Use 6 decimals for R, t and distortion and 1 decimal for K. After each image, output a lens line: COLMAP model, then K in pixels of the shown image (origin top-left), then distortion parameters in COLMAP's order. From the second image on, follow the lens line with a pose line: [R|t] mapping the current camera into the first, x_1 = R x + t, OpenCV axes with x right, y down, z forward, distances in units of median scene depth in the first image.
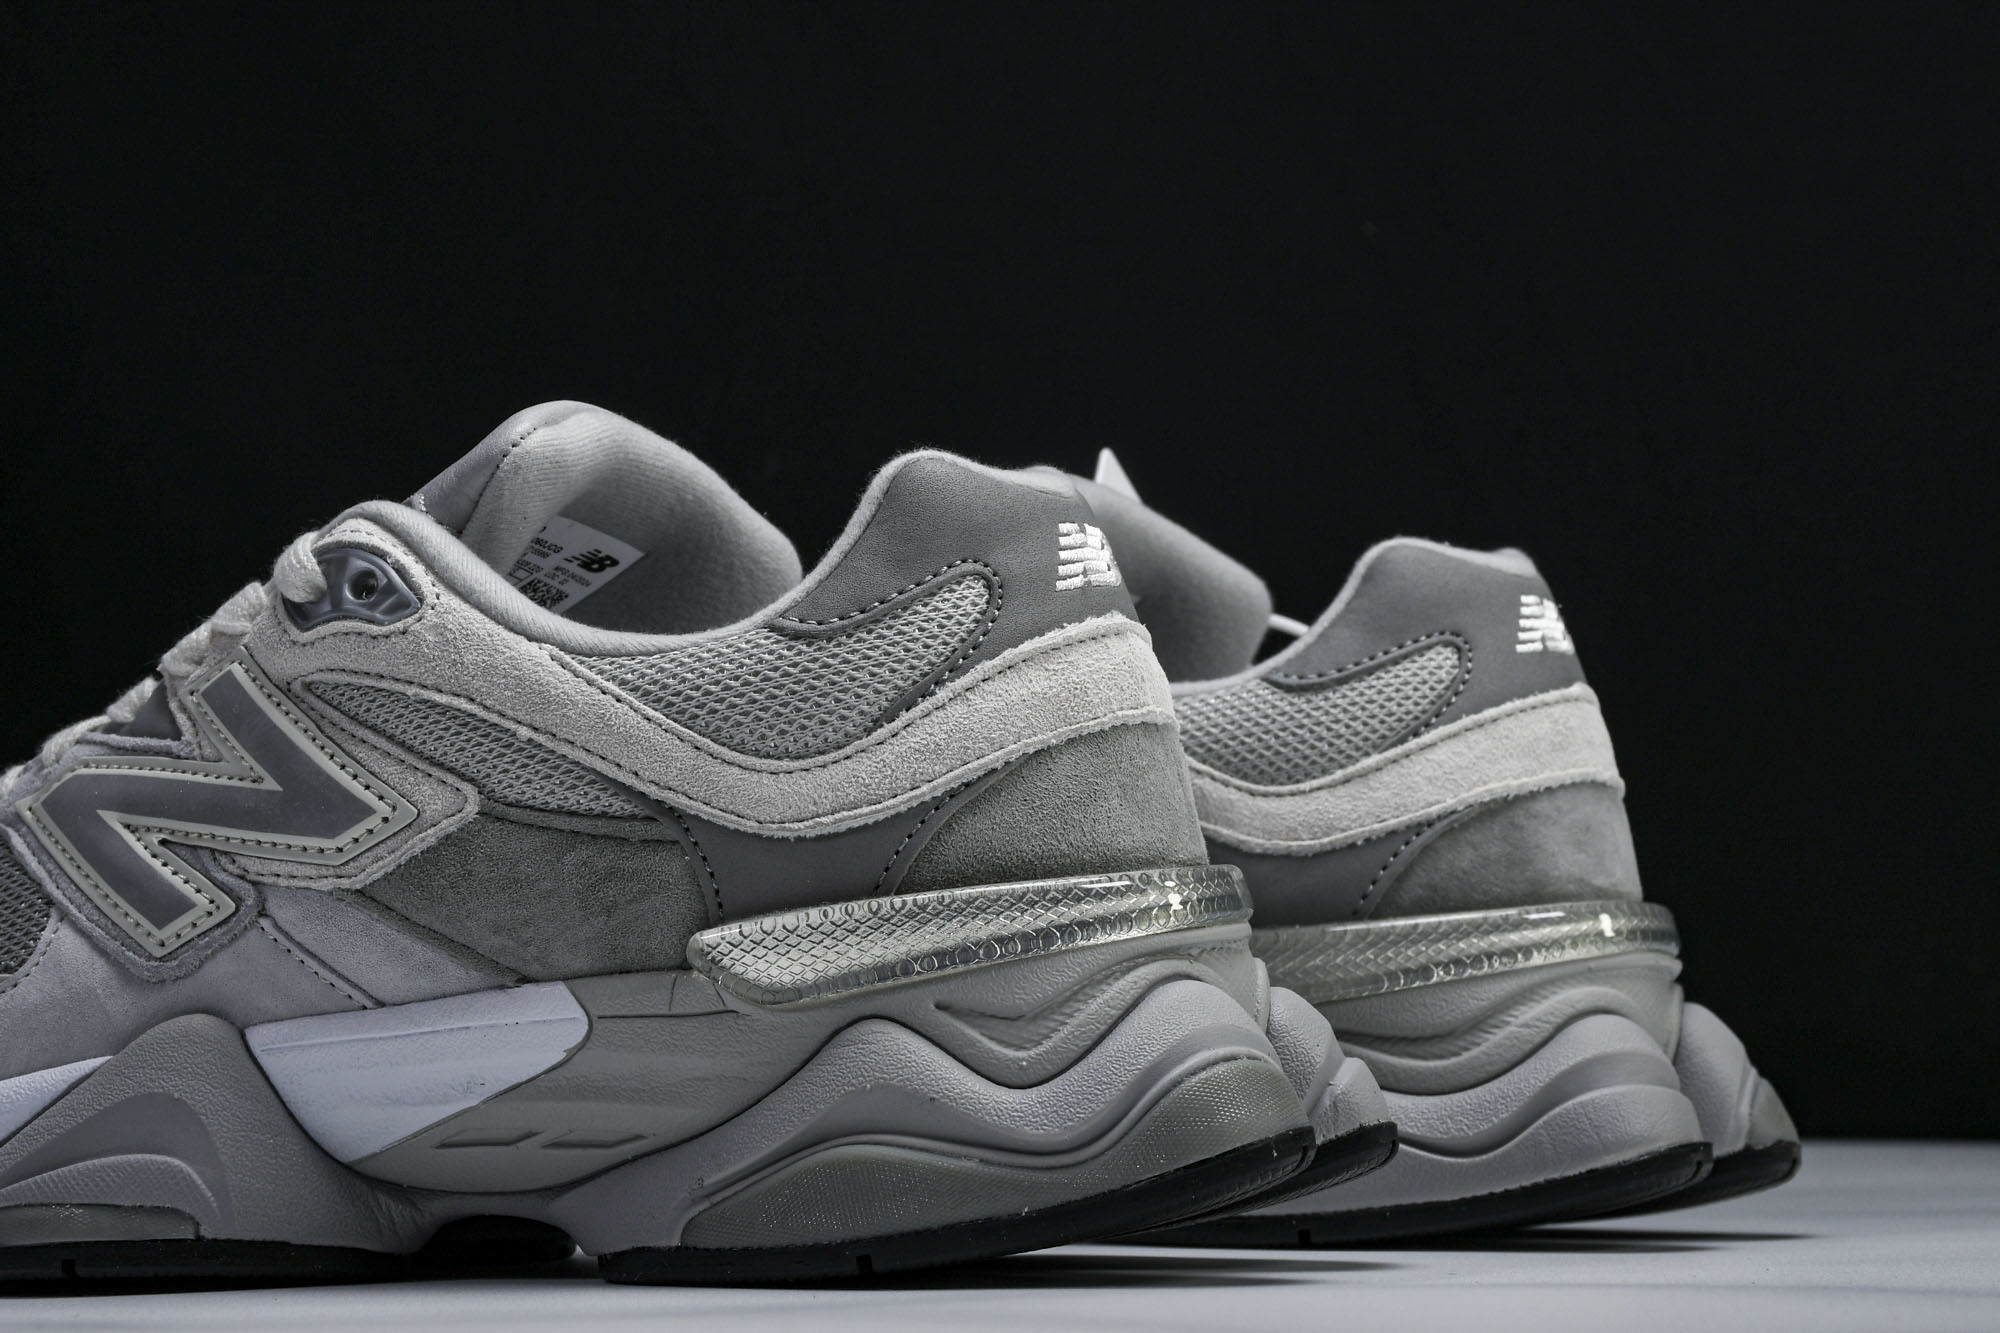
lens RADIAL K [[4741.8, 0, 1000.0], [0, 4741.8, 666.5], [0, 0, 1]] dist [0.317295, 1.379478]
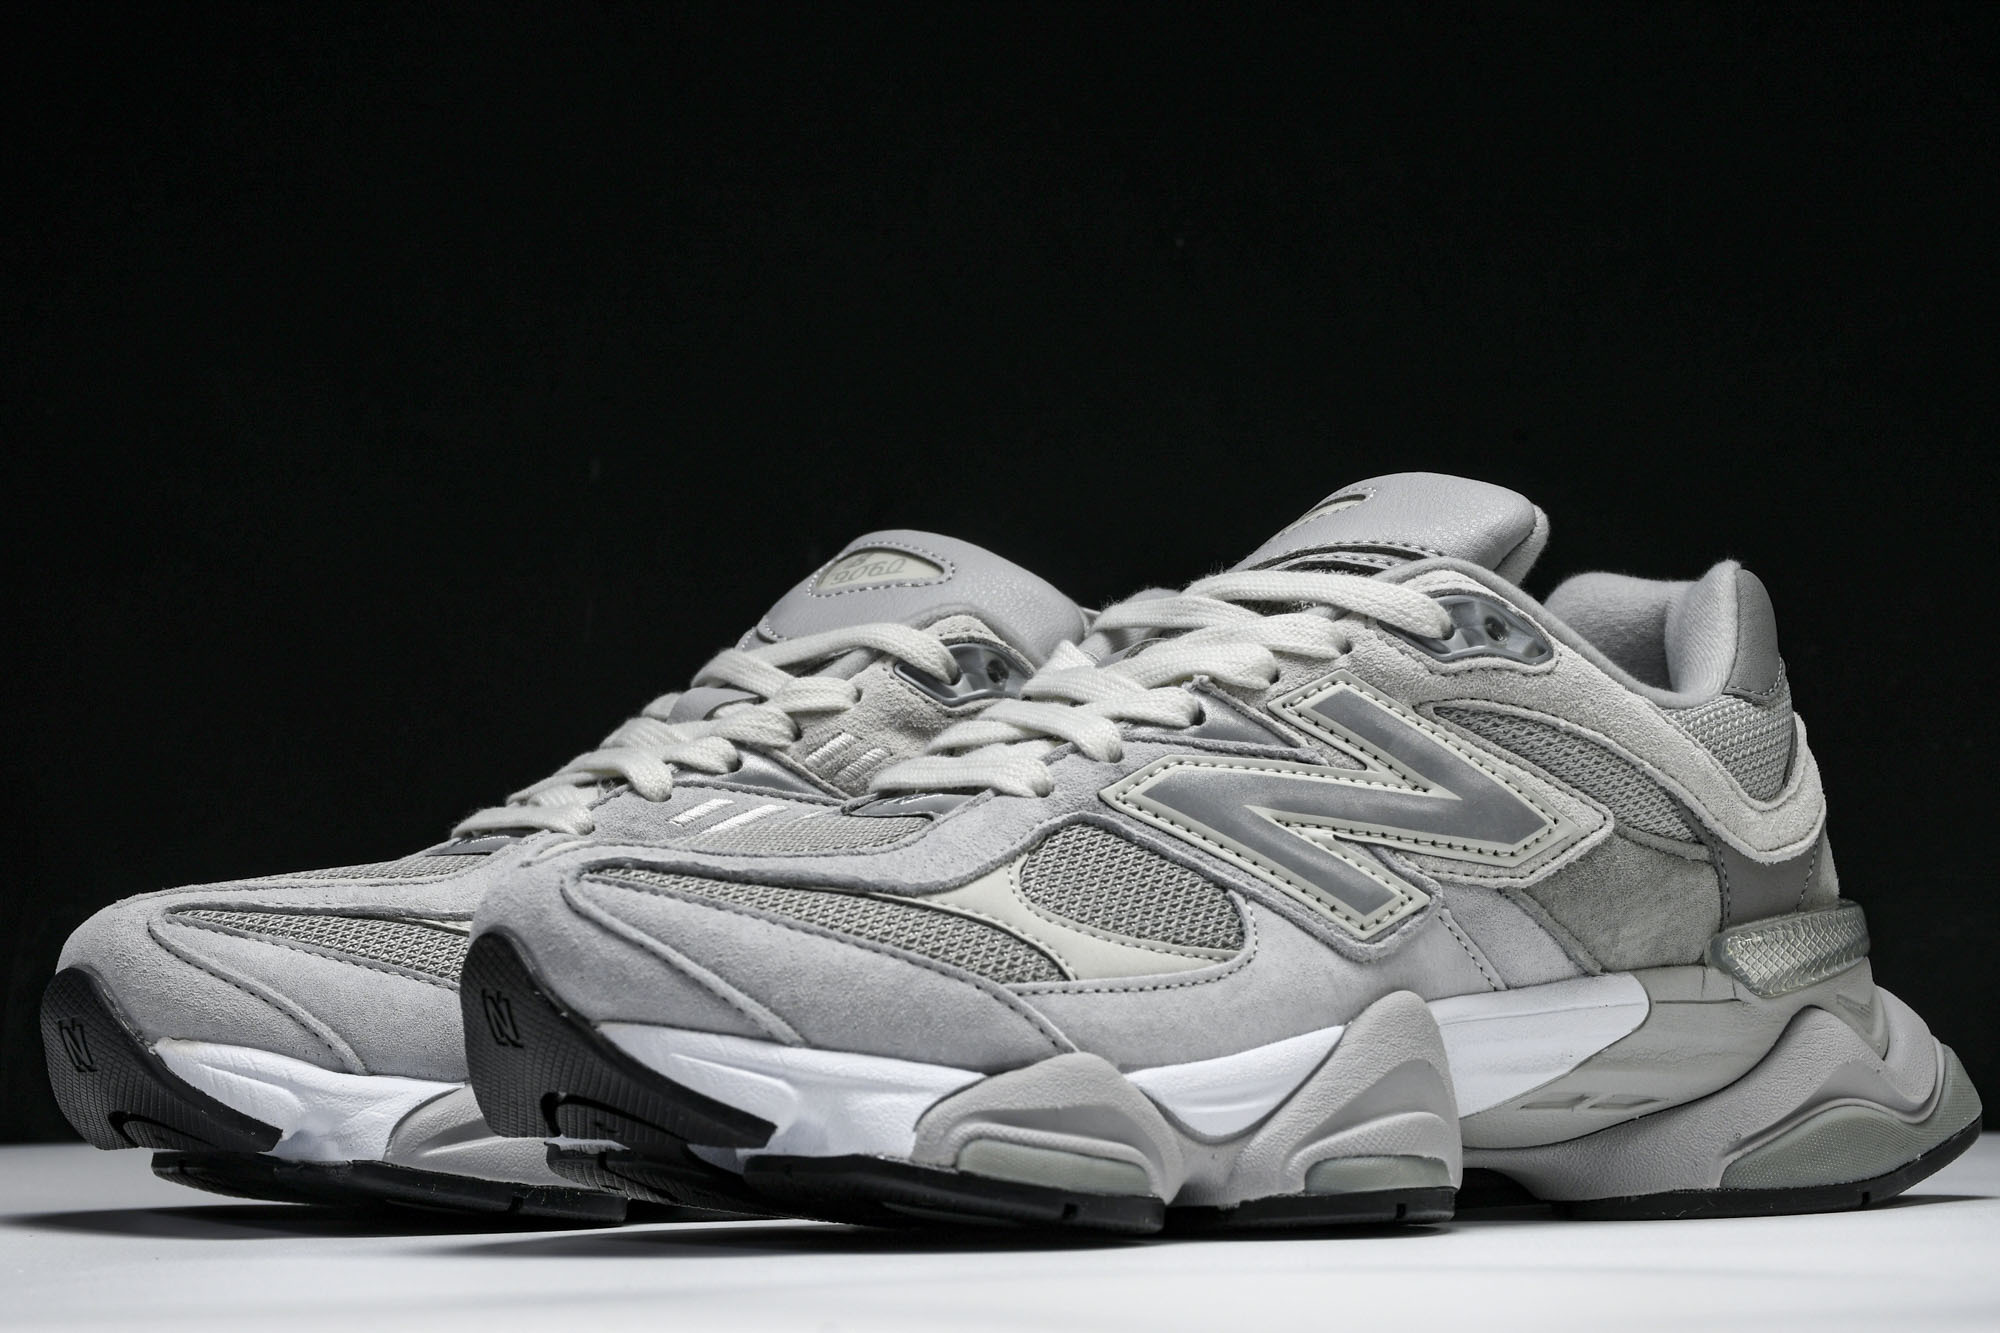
lens RADIAL K [[4741.8, 0, 1000.0], [0, 4741.8, 666.5], [0, 0, 1]] dist [0.317295, 1.379478]
pose [[0.517706, 0.074058, 0.852348, -1.200618], [-0.064963, 0.996773, -0.047149, 0.055765], [-0.853089, -0.030962, 0.520846, 0.500650]]
